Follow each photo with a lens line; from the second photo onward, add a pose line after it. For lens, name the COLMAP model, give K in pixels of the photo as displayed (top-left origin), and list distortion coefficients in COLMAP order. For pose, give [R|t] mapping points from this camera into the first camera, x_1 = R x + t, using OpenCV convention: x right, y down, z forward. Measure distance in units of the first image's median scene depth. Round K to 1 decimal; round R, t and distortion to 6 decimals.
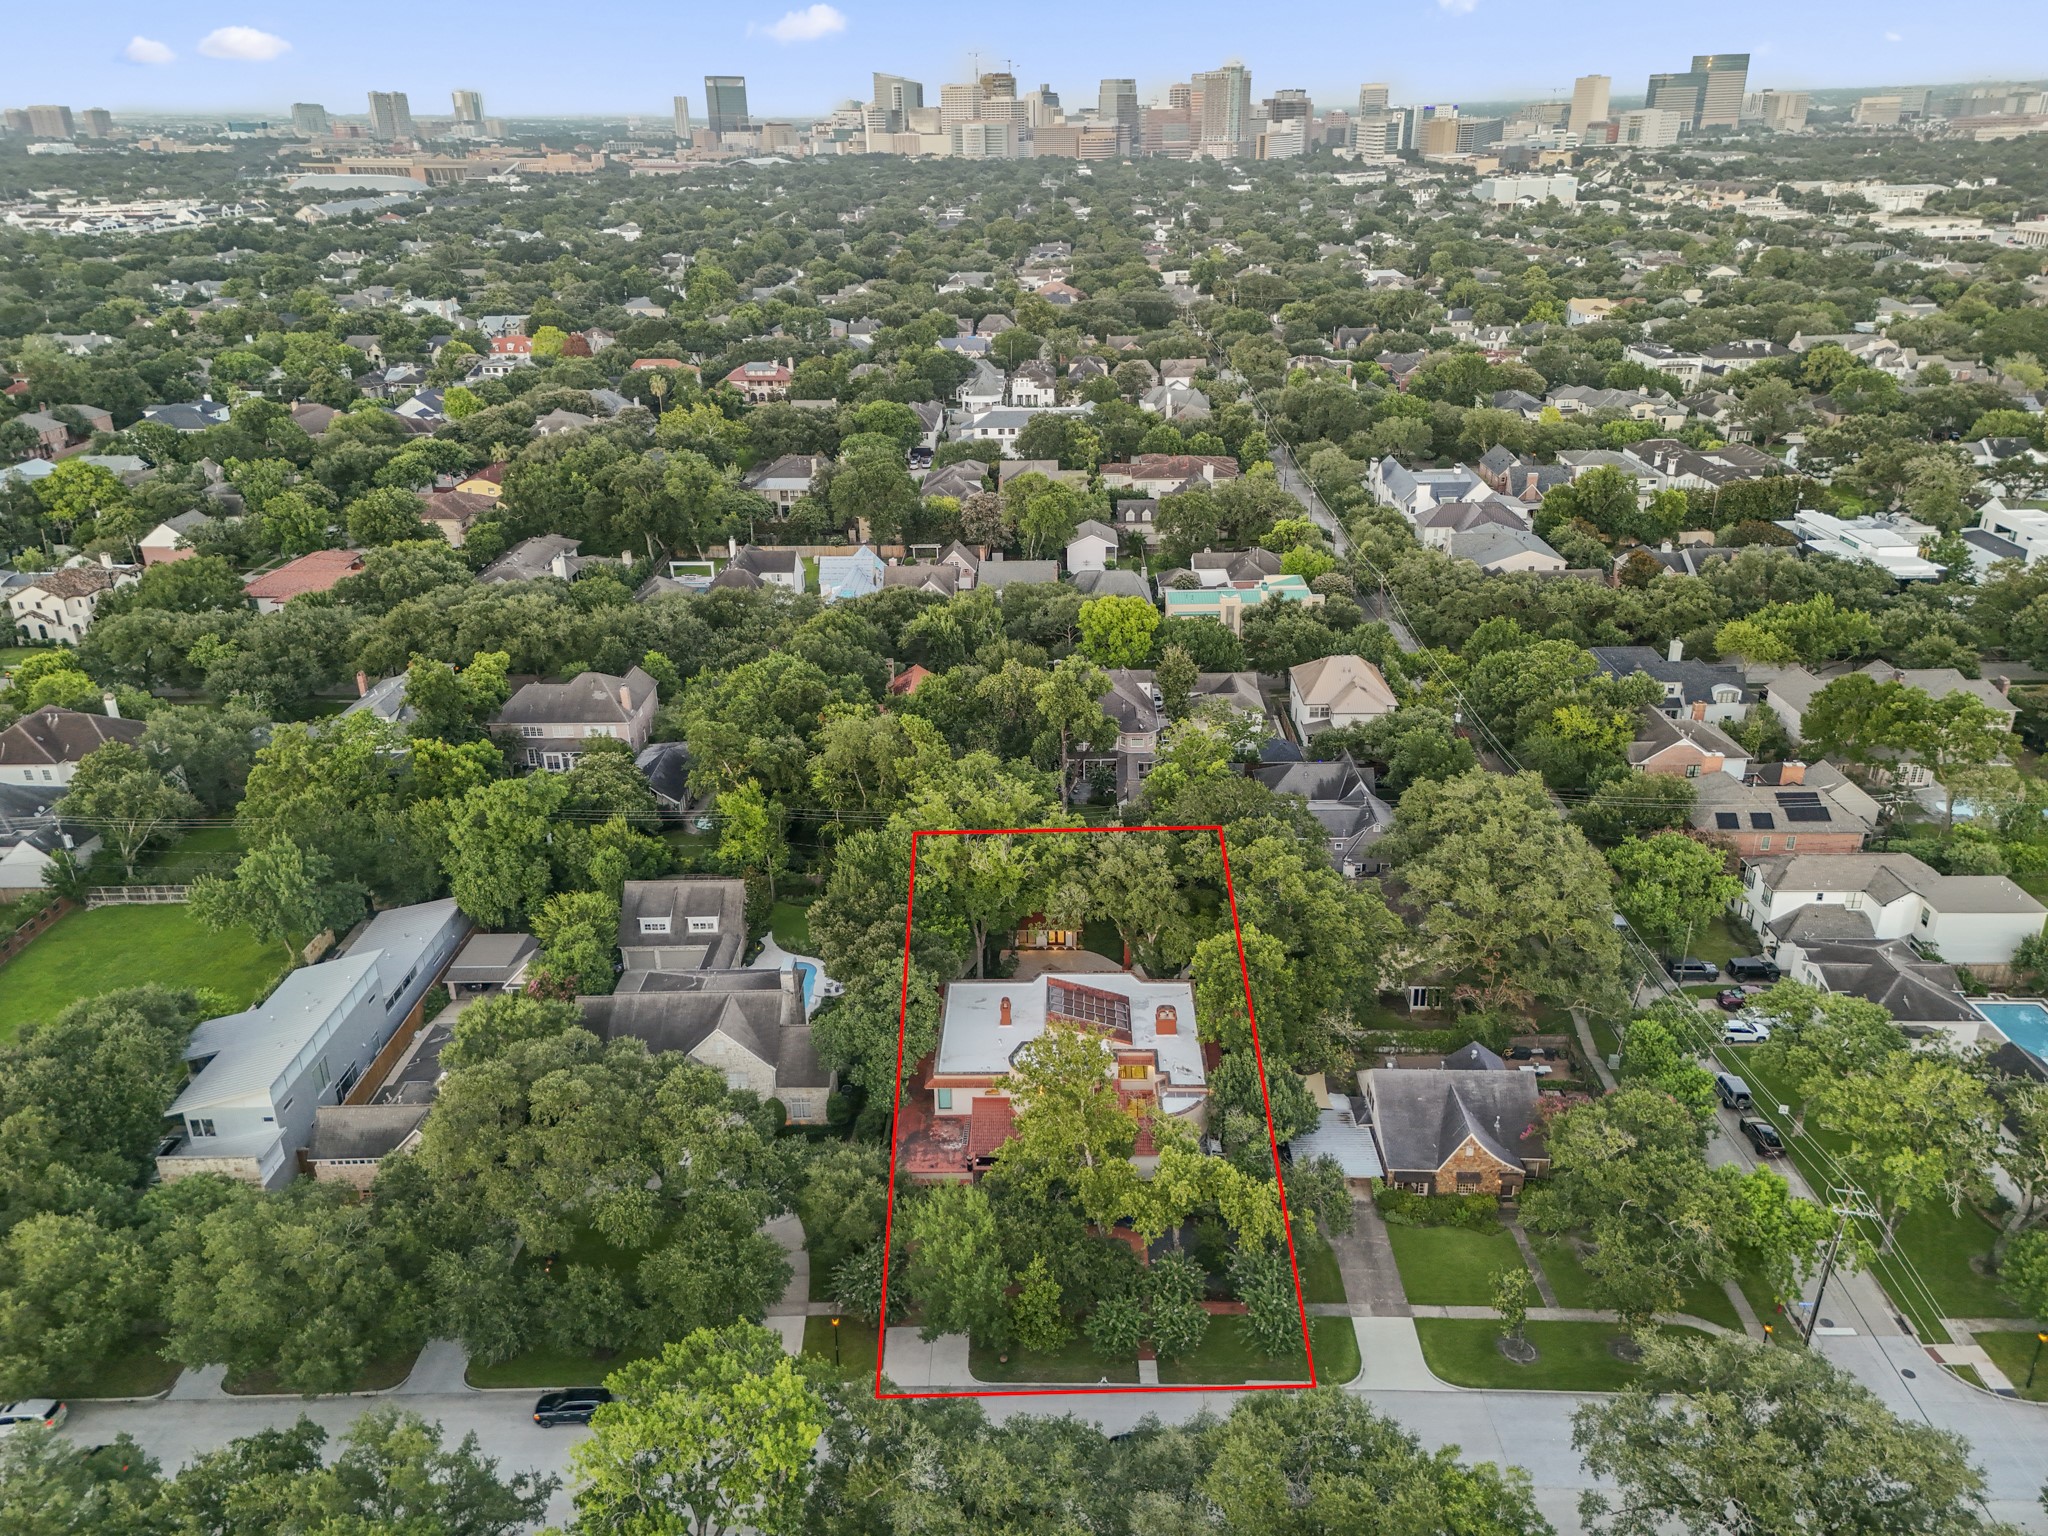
lens RADIAL K [[1450.3, 0, 1024.0], [0, 1450.3, 768.0], [0, 0, 1]] dist [0.152436, -0.109137]
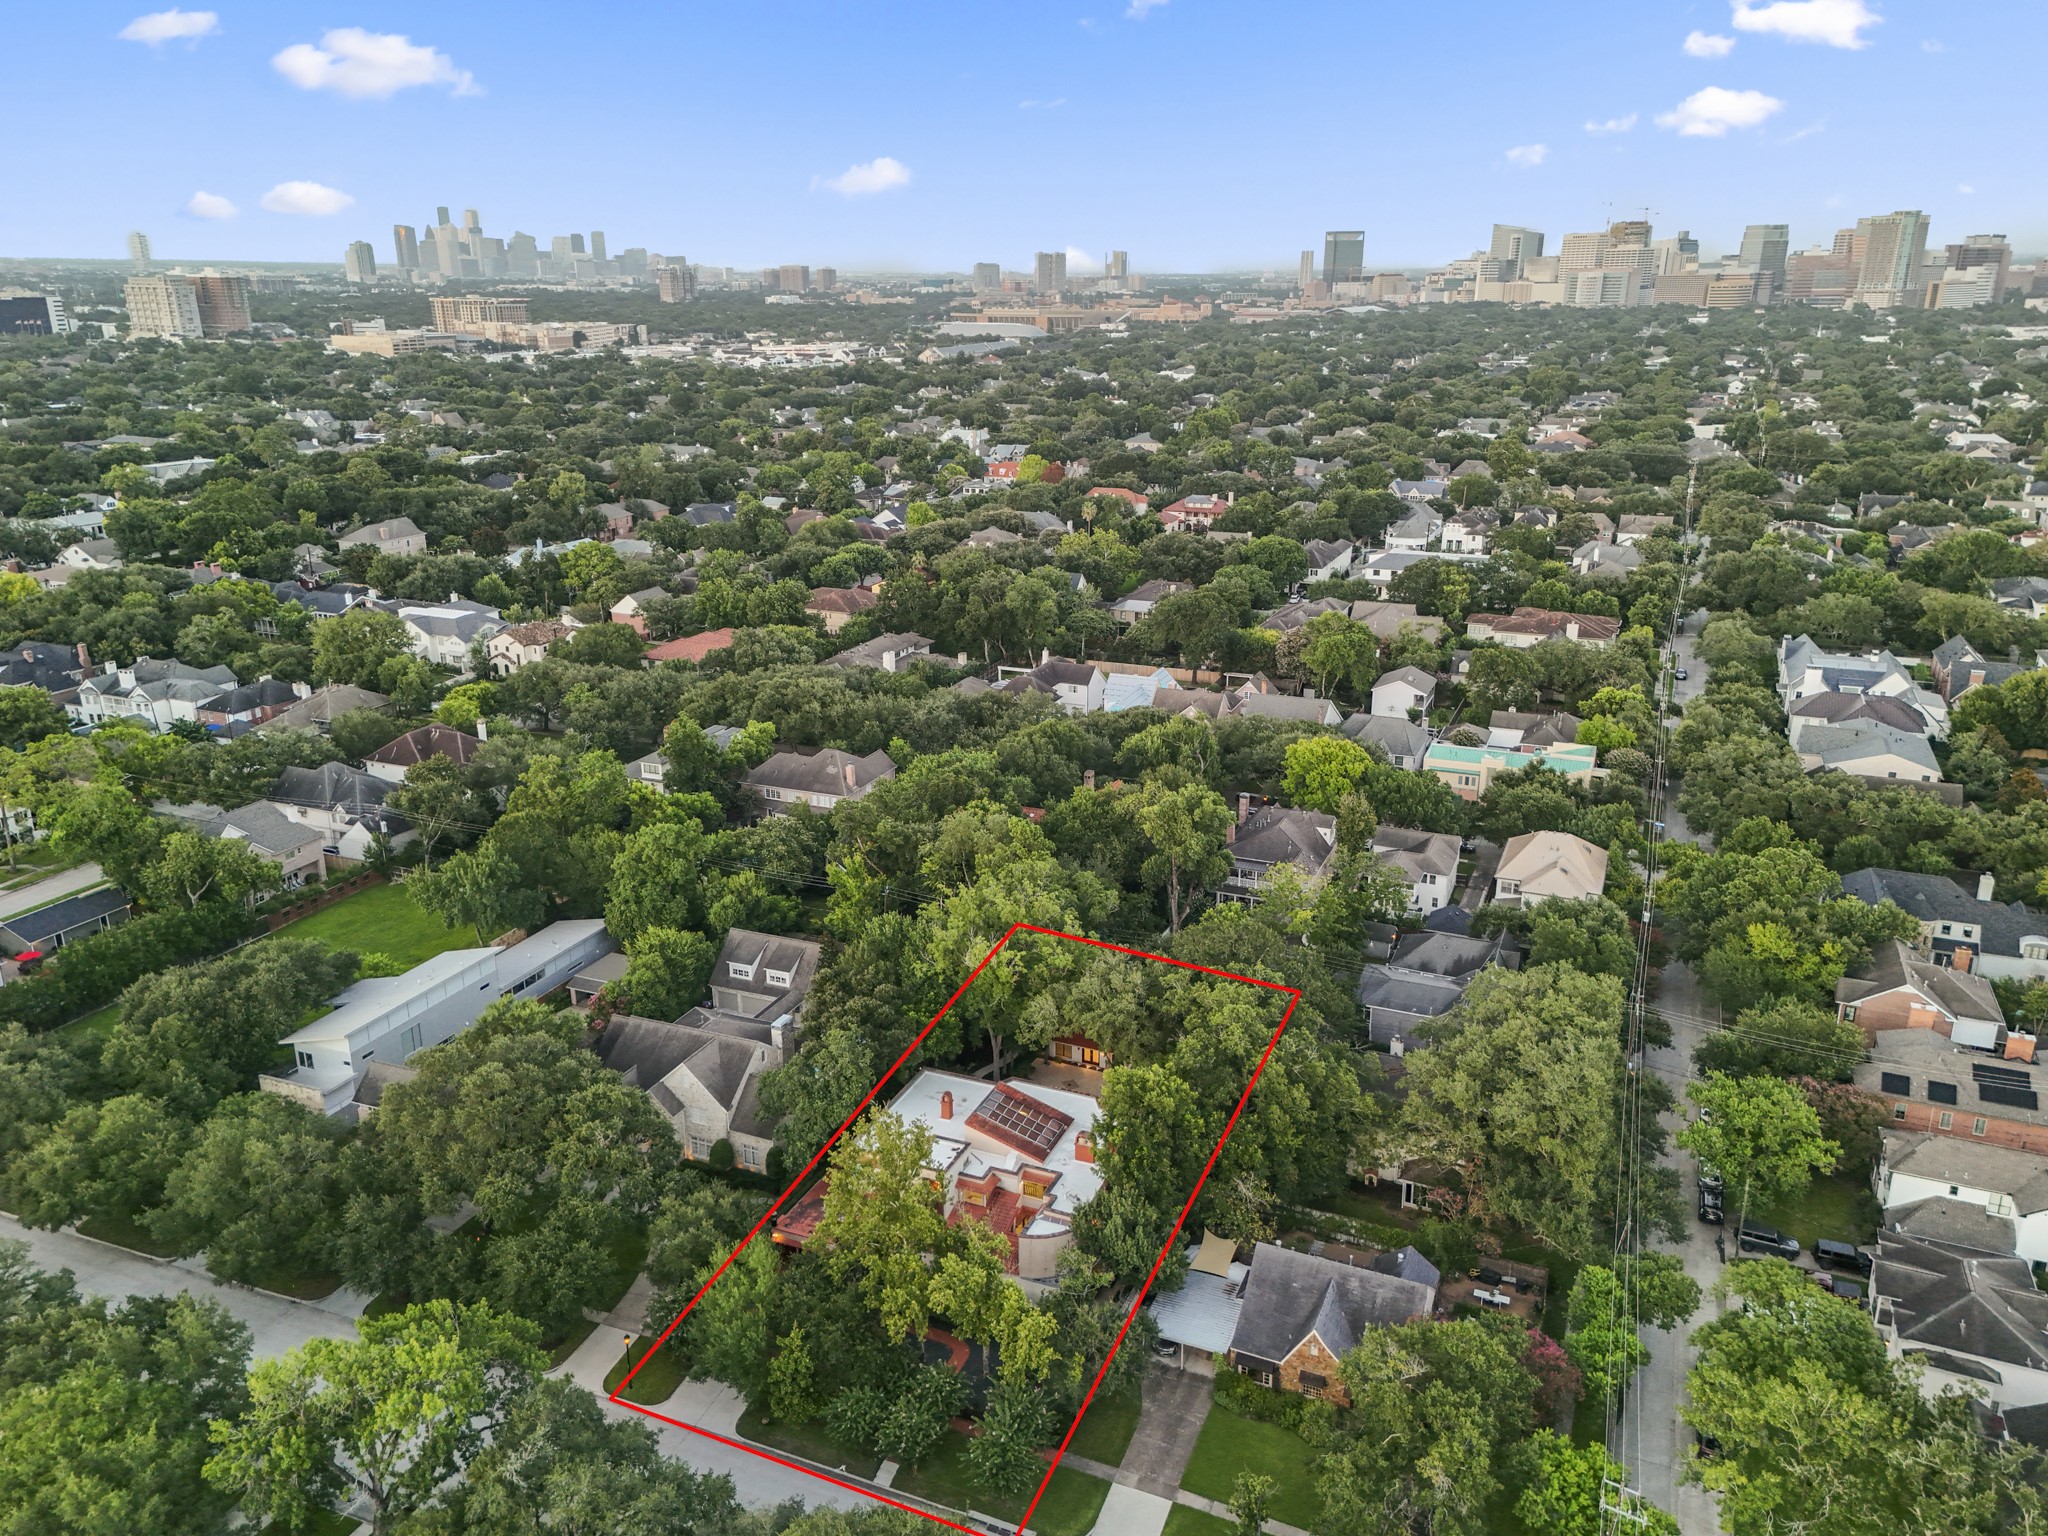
lens RADIAL K [[1450.3, 0, 1024.0], [0, 1450.3, 768.0], [0, 0, 1]] dist [0.152436, -0.109137]
pose [[0.930426, 0.129901, -0.342685, 0.204019], [-0.158965, 0.985579, -0.058006, -0.009072], [0.330208, 0.108445, 0.937658, 0.013772]]
